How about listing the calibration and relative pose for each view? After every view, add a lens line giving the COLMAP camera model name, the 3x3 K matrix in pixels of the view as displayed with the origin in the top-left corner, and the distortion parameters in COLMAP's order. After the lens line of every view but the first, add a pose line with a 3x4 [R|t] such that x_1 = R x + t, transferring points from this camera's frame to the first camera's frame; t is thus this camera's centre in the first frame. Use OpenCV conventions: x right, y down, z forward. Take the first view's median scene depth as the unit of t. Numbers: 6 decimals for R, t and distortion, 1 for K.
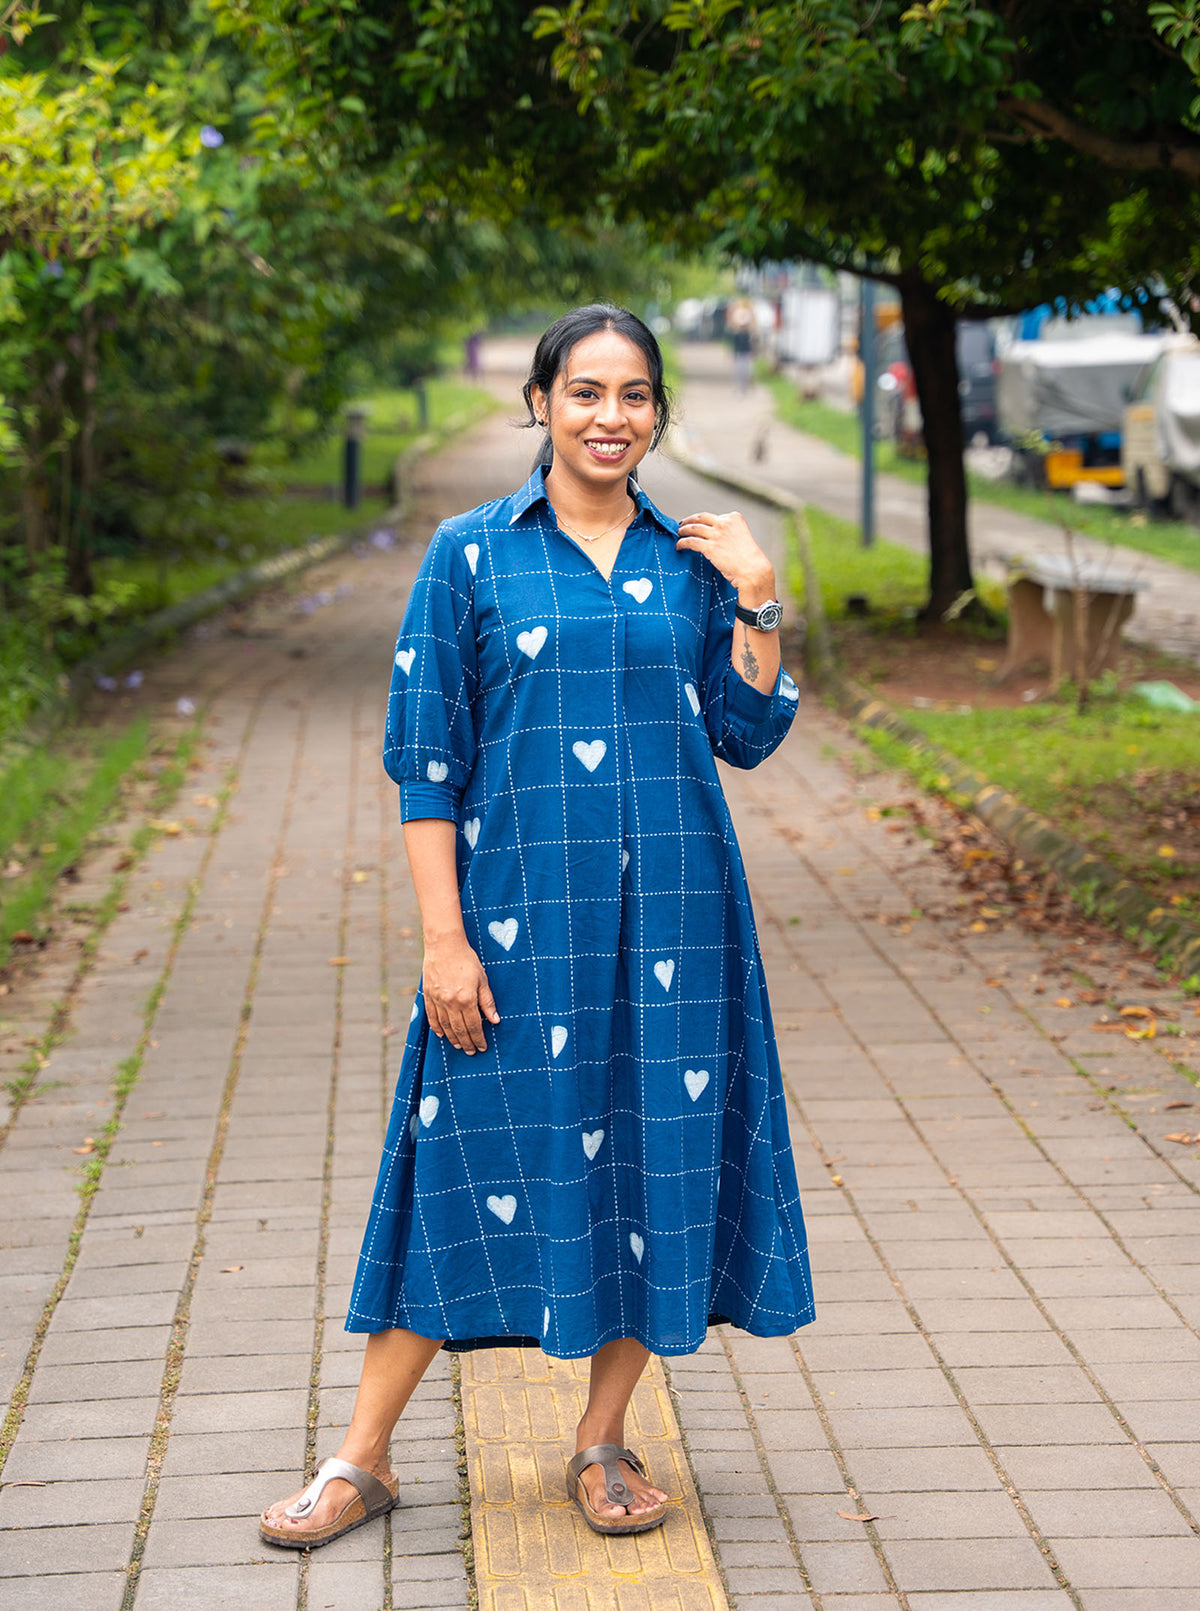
lens RADIAL K [[4397.1, 0, 600.0], [0, 4397.1, 805.5], [0, 0, 1]] dist [0.017311, 0.099170]
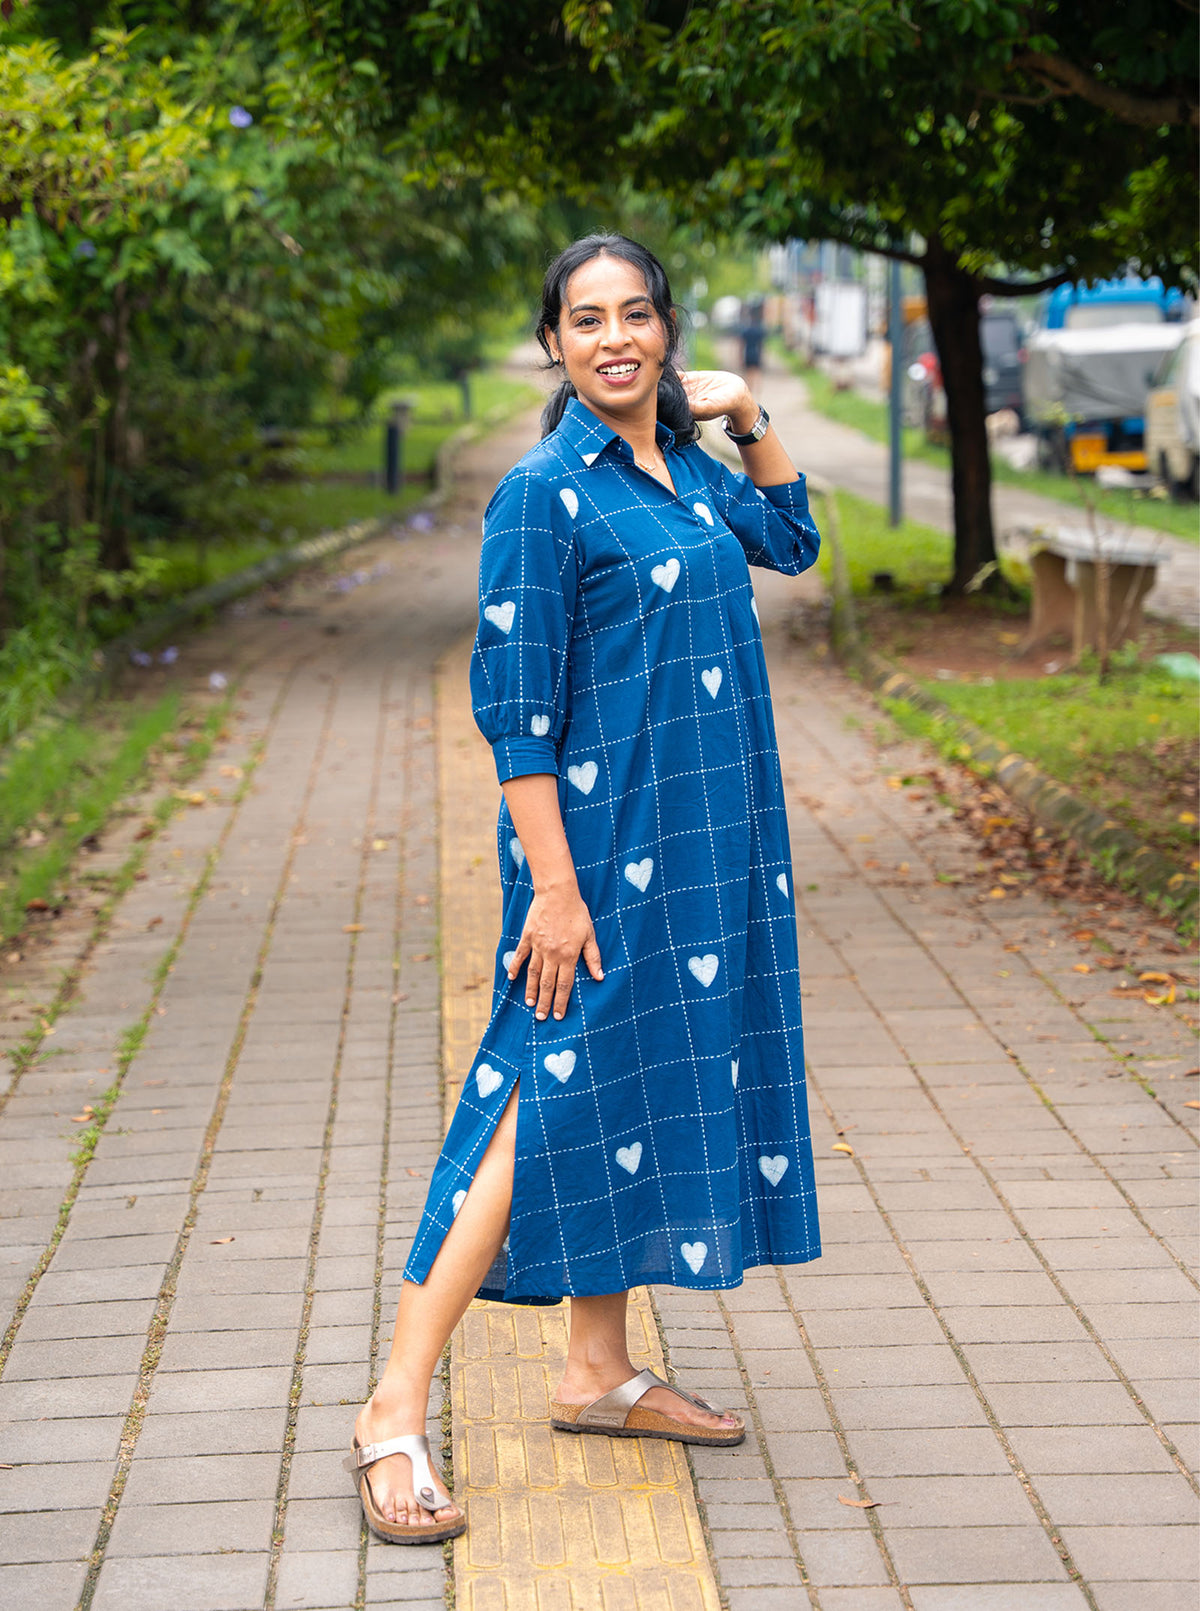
lens RADIAL K [[4193.1, 0, 578.4], [0, 4193.1, 805.1], [0, 0, 1]] dist [0.002036, 0.247881]
pose [[0.999855, -0.002041, -0.016880, 0.006392], [0.002102, 0.999991, 0.003653, 0.003466], [0.016873, -0.003688, 0.999851, 0.043895]]
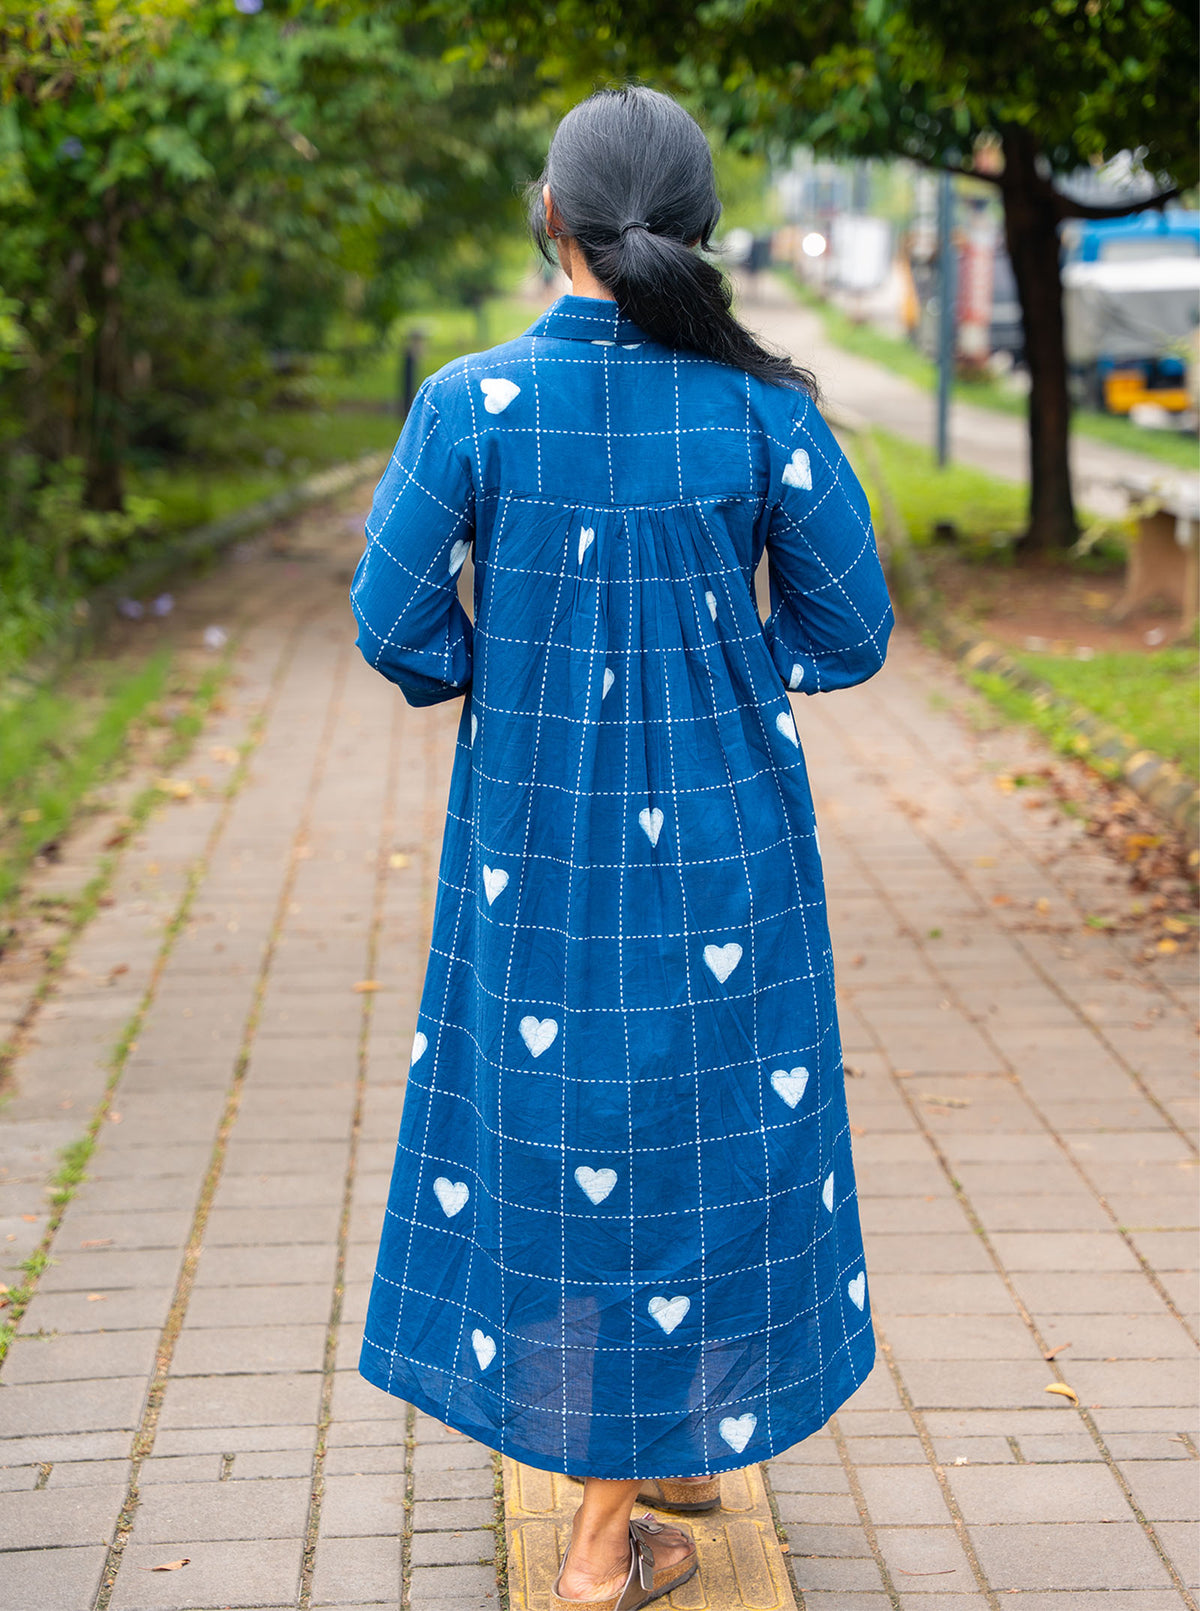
lens RADIAL K [[3920.9, 0, 600.9], [0, 3920.9, 690.8], [0, 0, 1]] dist [0.028304, 0.474306]
pose [[0.999884, 0.012152, -0.009157, -0.009464], [-0.012163, 0.999925, -0.001163, -0.014447], [0.009143, 0.001274, 0.999957, 0.245391]]
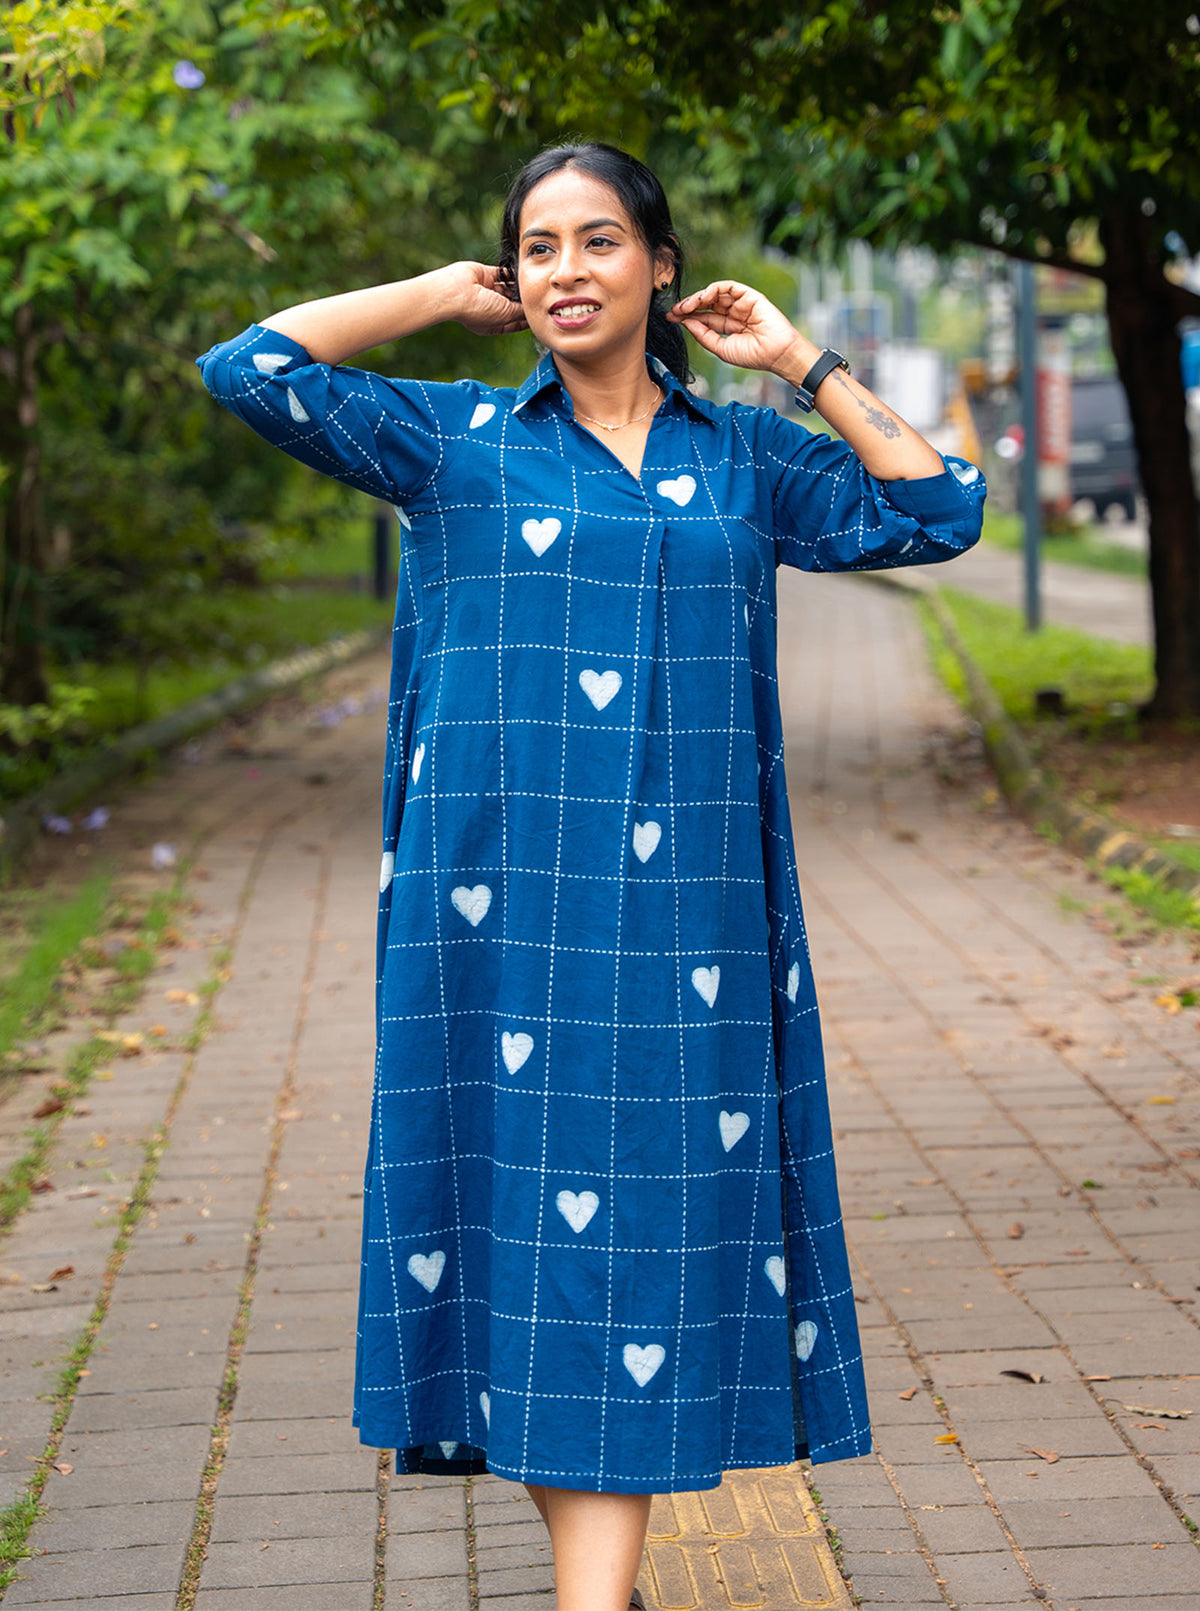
lens RADIAL K [[4605.1, 0, 598.3], [0, 4605.1, 469.4], [0, 0, 1]] dist [-0.058911, 0.488785]
pose [[0.999771, -0.019756, -0.008213, -0.018372], [0.018832, 0.994765, -0.100443, -0.010213], [0.010155, 0.100266, 0.994909, 0.295340]]
